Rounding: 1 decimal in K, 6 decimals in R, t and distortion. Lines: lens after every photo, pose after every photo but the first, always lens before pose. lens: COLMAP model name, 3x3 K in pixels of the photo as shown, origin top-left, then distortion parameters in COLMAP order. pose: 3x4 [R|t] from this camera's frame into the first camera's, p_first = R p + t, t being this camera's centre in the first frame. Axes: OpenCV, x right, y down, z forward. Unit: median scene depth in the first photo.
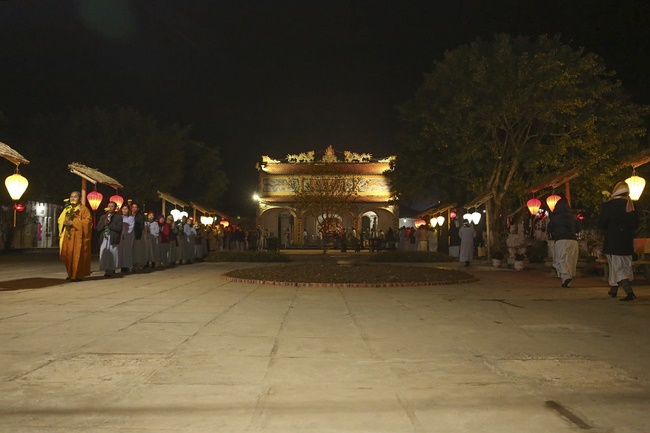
lens RADIAL K [[442.2, 0, 325.0], [0, 442.2, 216.5], [0, 0, 1]] dist [-0.116107, 0.095697]
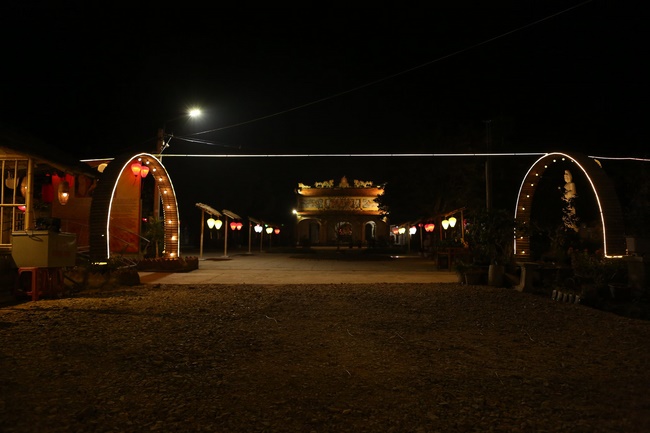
lens RADIAL K [[442.2, 0, 325.0], [0, 442.2, 216.5], [0, 0, 1]] dist [-0.116107, 0.095697]
pose [[0.997436, 0.001145, -0.071554, 0.053852], [-0.000679, 0.999978, 0.006532, -0.035913], [0.071560, -0.006467, 0.997415, -0.483868]]
